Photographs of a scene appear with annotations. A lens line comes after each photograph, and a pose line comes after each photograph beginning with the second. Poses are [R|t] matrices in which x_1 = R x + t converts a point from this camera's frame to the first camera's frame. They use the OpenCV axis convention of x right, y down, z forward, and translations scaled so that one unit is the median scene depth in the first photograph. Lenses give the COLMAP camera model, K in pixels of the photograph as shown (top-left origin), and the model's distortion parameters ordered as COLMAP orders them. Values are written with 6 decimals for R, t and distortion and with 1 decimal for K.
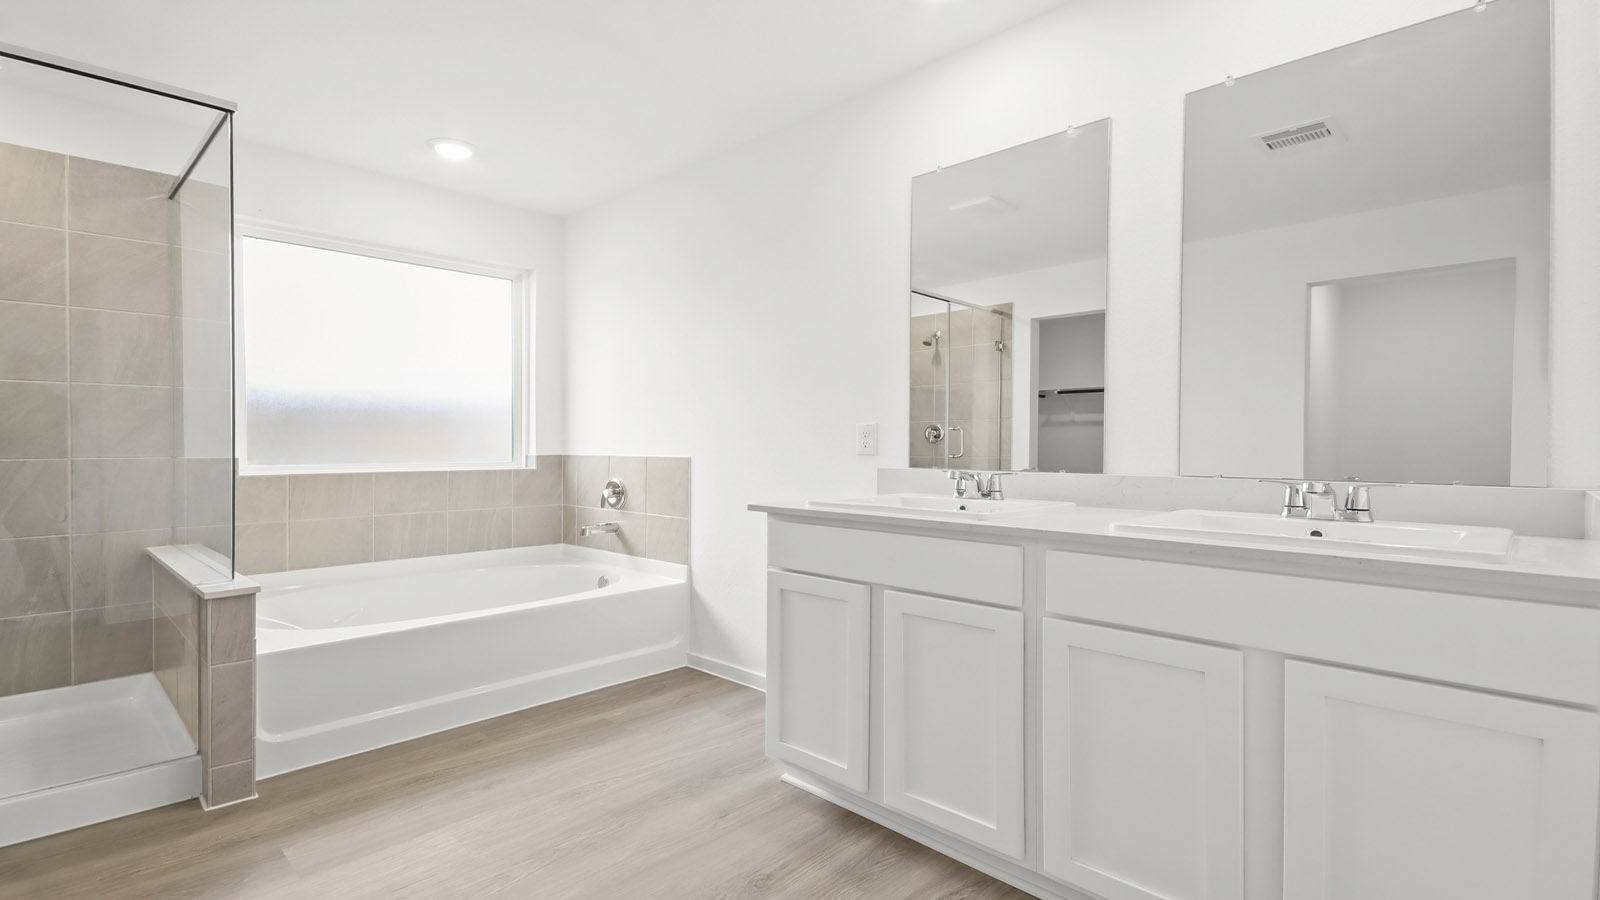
lens RADIAL K [[757.2, 0, 801.2], [0, 757.2, 440.0], [0, 0, 1]] dist [0.000100, -0.000946]
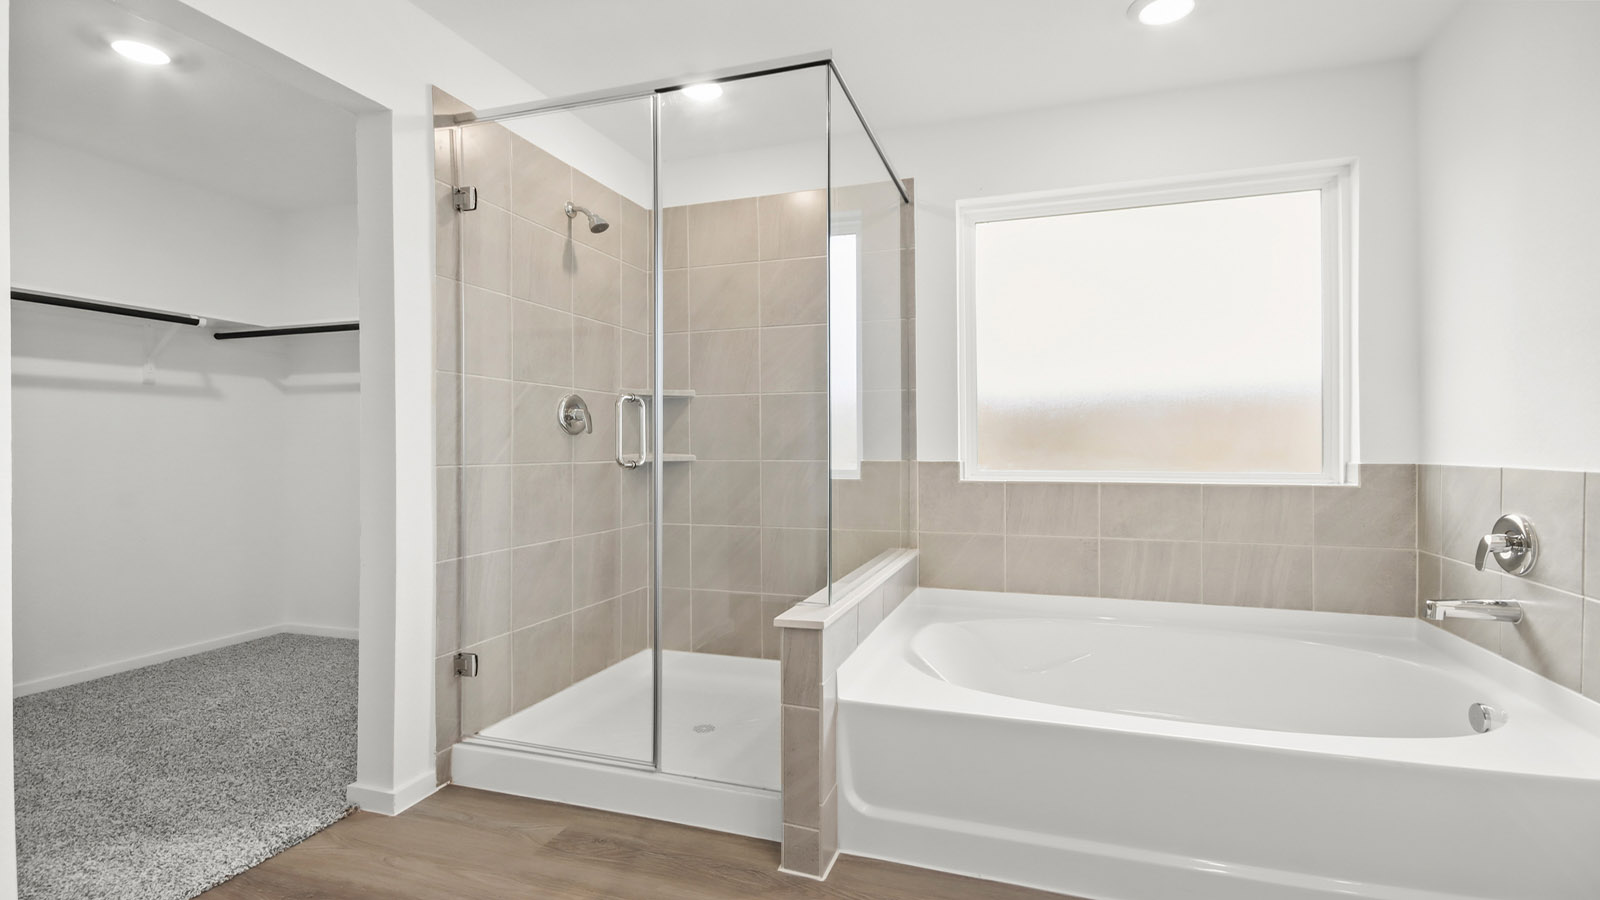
lens RADIAL K [[757.2, 0, 801.2], [0, 757.2, 440.0], [0, 0, 1]] dist [0.000100, -0.000946]
pose [[0.426646, -0.009105, -0.904373, 0.007340], [0.006888, 0.999953, -0.006817, 0.002181], [0.904392, -0.003320, 0.426689, 0.365455]]
